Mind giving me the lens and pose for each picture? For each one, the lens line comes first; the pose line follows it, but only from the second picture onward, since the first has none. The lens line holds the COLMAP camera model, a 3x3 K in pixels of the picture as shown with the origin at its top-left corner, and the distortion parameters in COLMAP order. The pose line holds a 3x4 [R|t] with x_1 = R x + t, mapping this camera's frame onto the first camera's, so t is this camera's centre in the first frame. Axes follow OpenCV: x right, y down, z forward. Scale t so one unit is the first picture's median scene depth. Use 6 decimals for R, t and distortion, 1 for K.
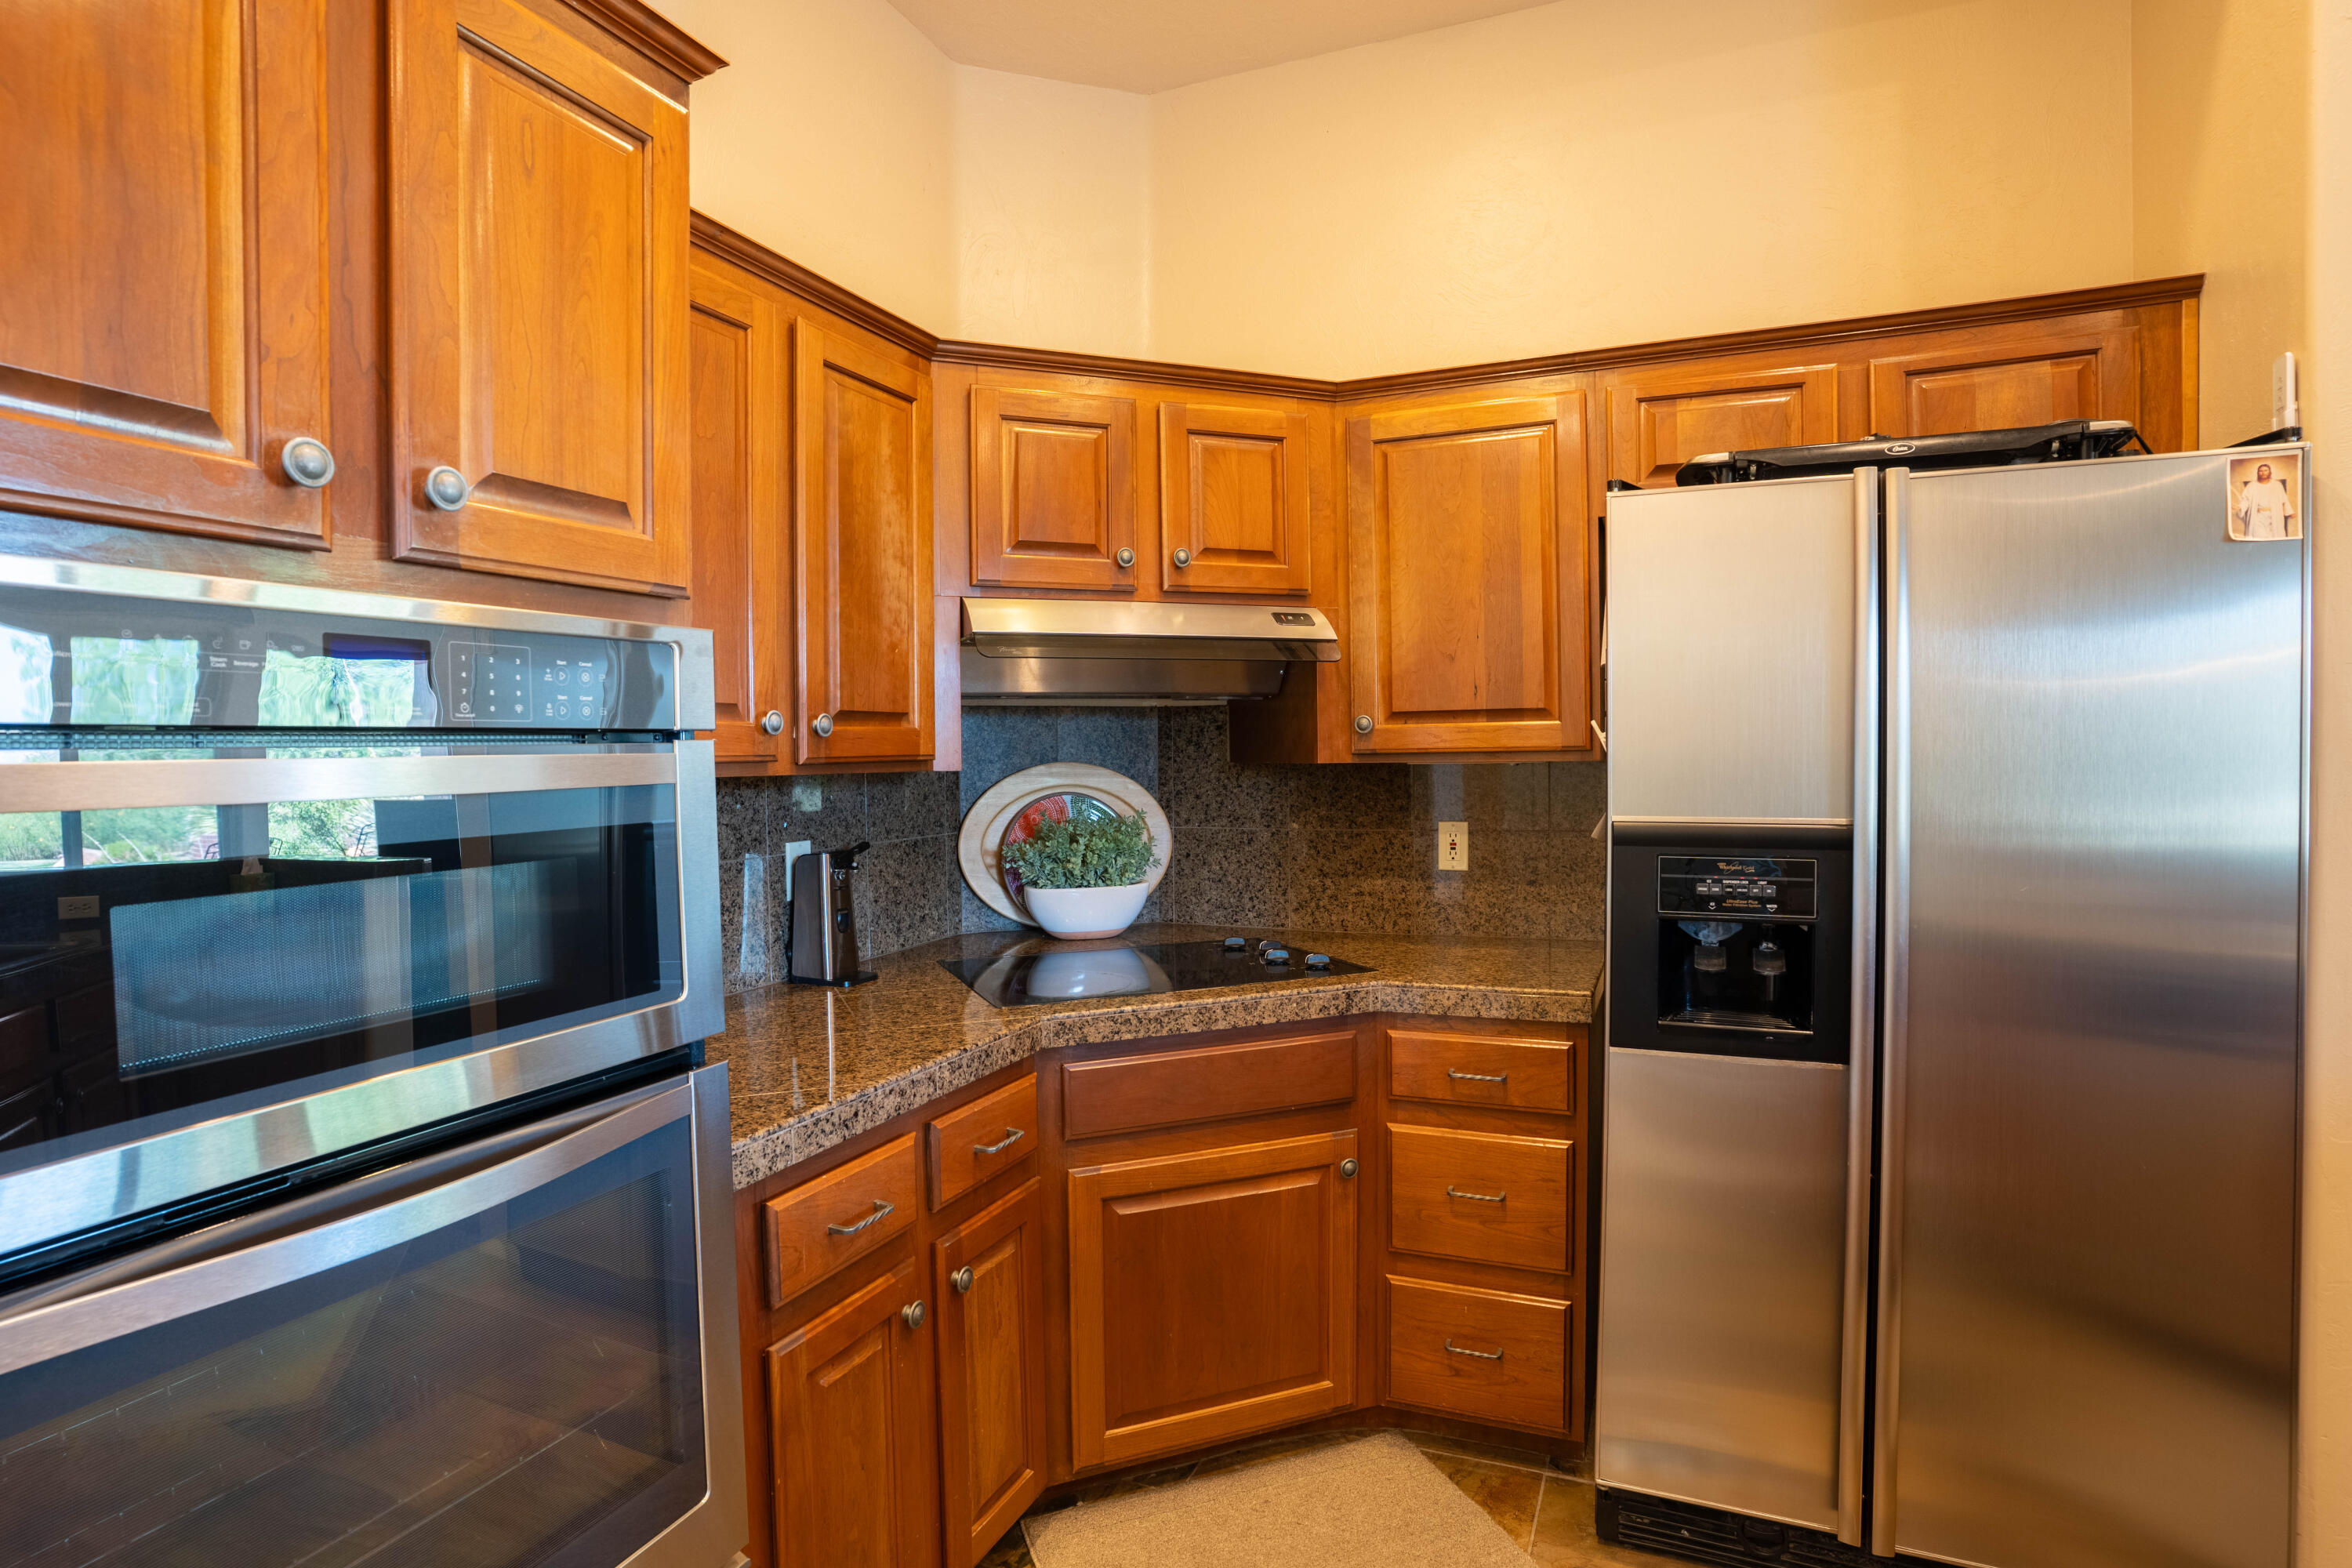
lens RADIAL K [[1170.3, 0, 1176.0], [0, 1170.3, 784.0], [0, 0, 1]] dist [-0.075591, -0.000001]
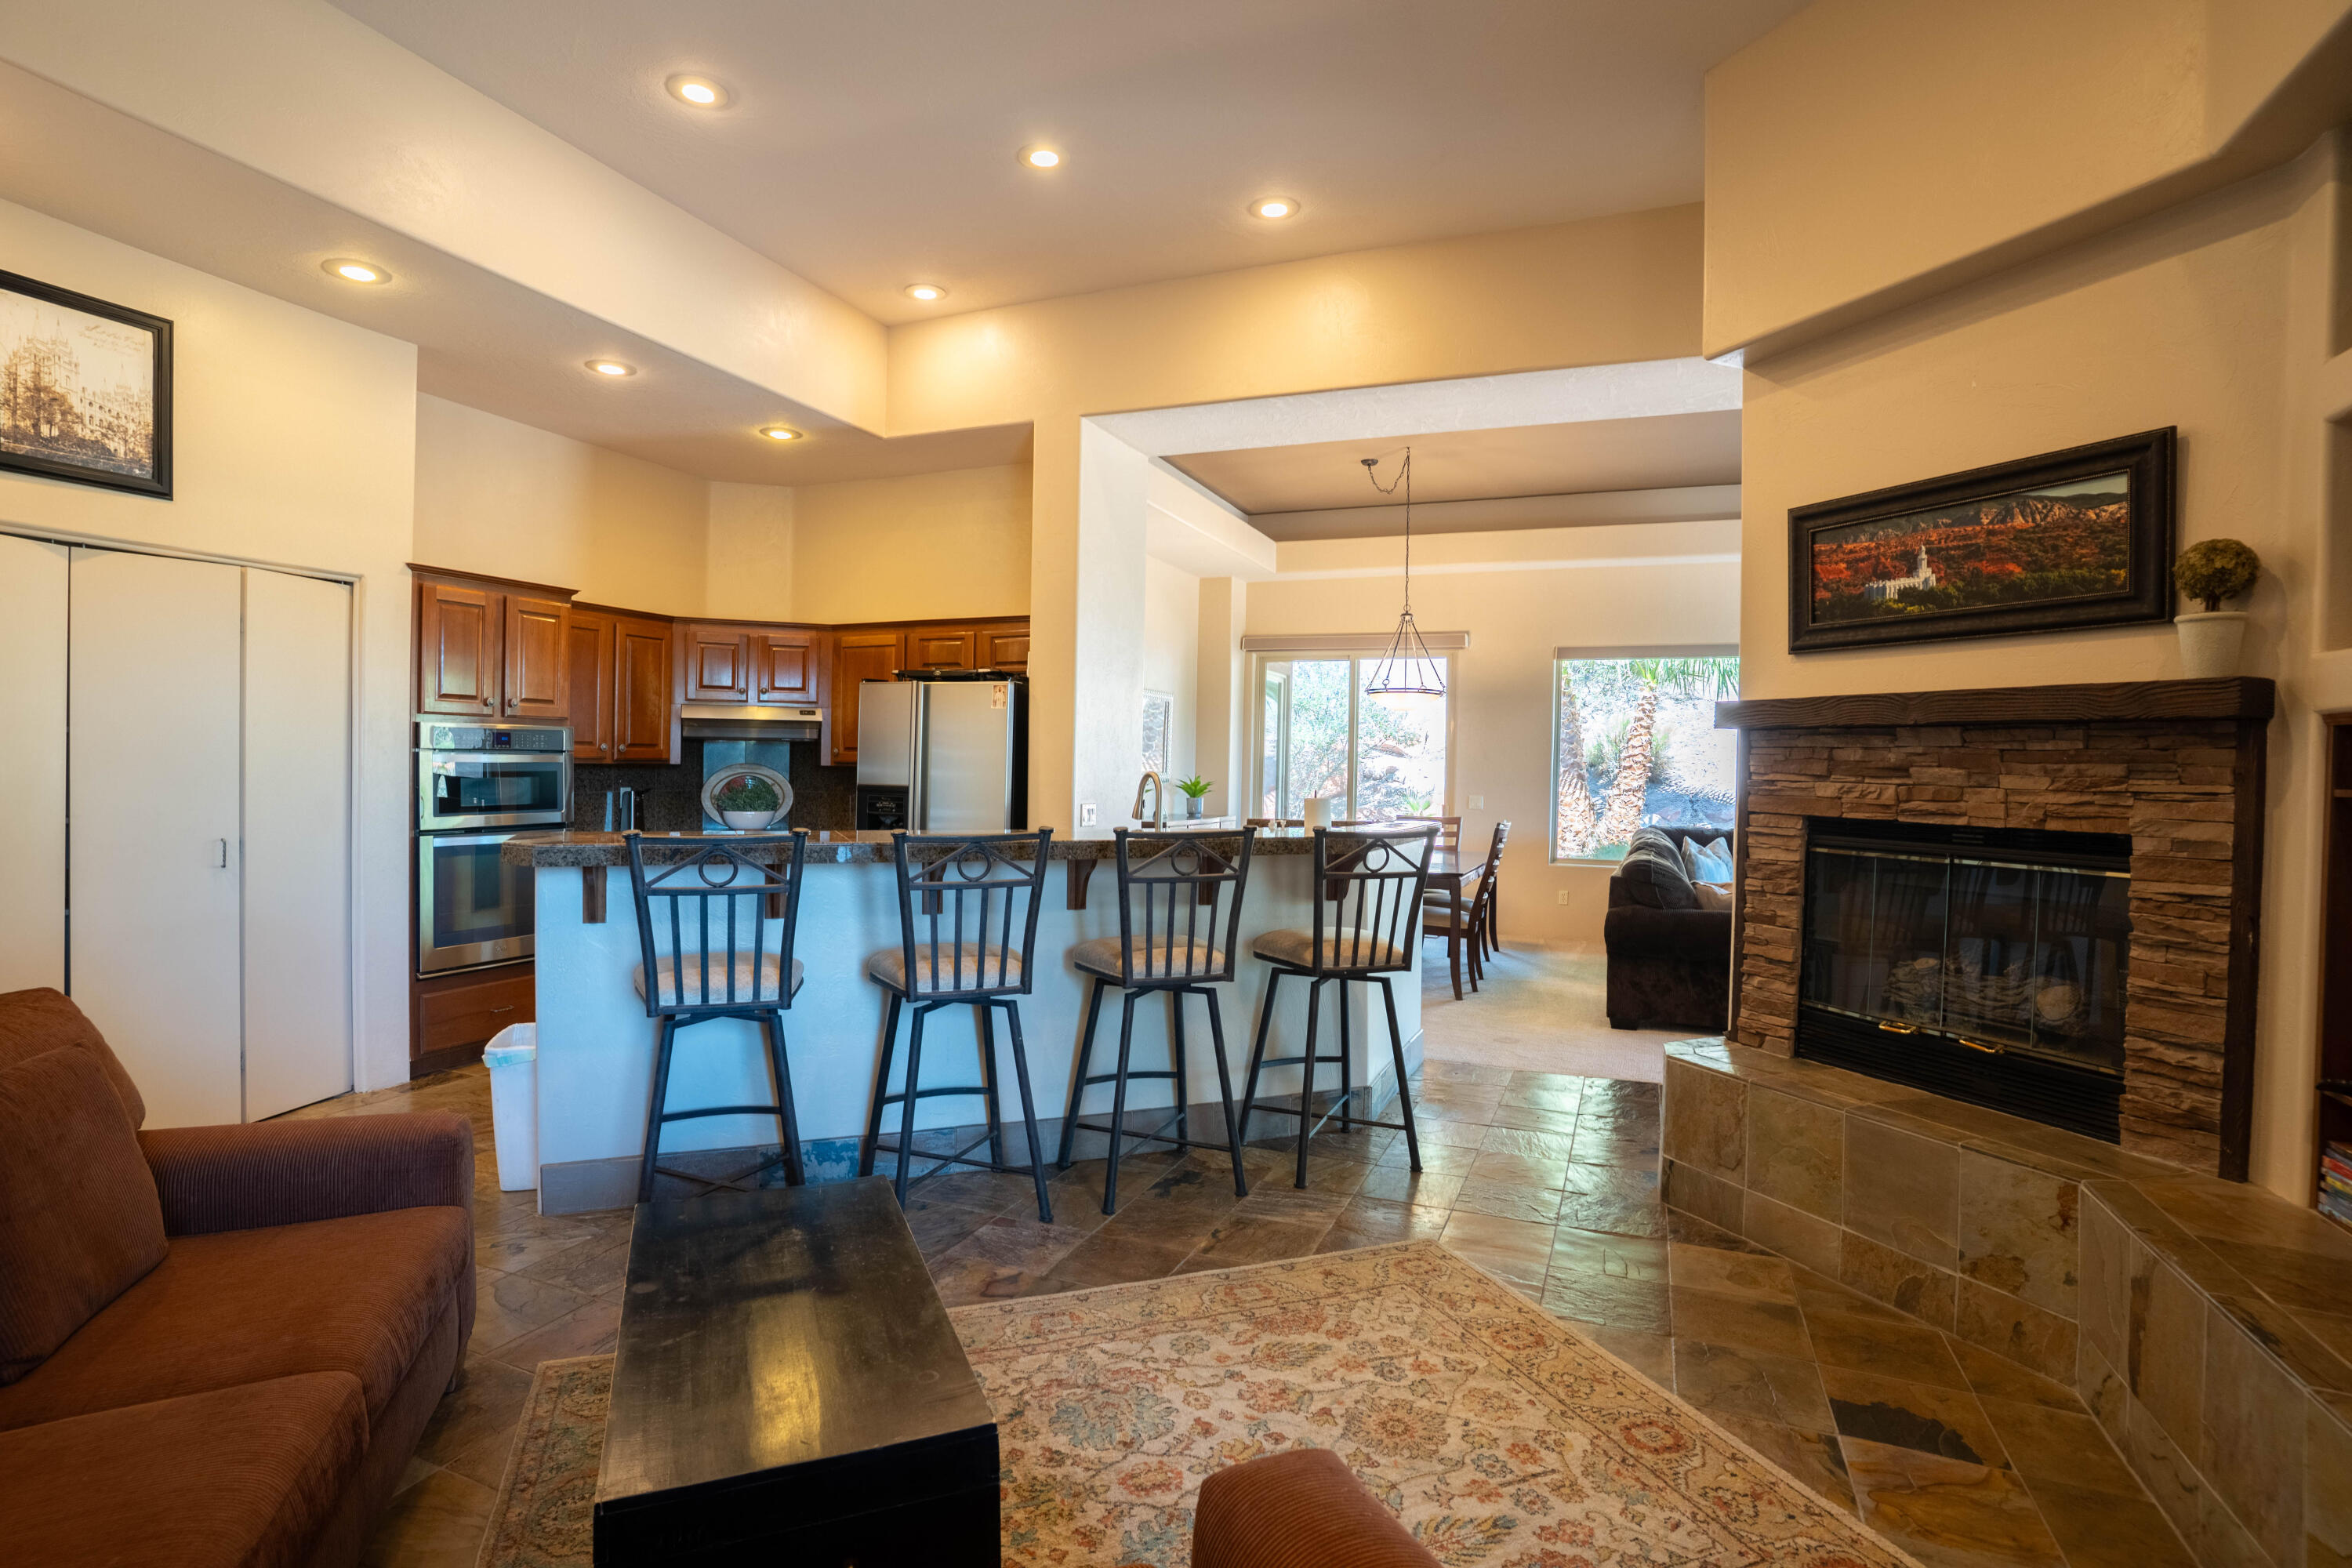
lens RADIAL K [[1170.3, 0, 1176.0], [0, 1170.3, 784.0], [0, 0, 1]] dist [-0.075591, -0.000001]
pose [[0.999492, 0.024566, -0.020324, 1.194308], [-0.024771, 0.999644, -0.009932, 0.038417], [0.020073, 0.010430, 0.999744, -1.990132]]
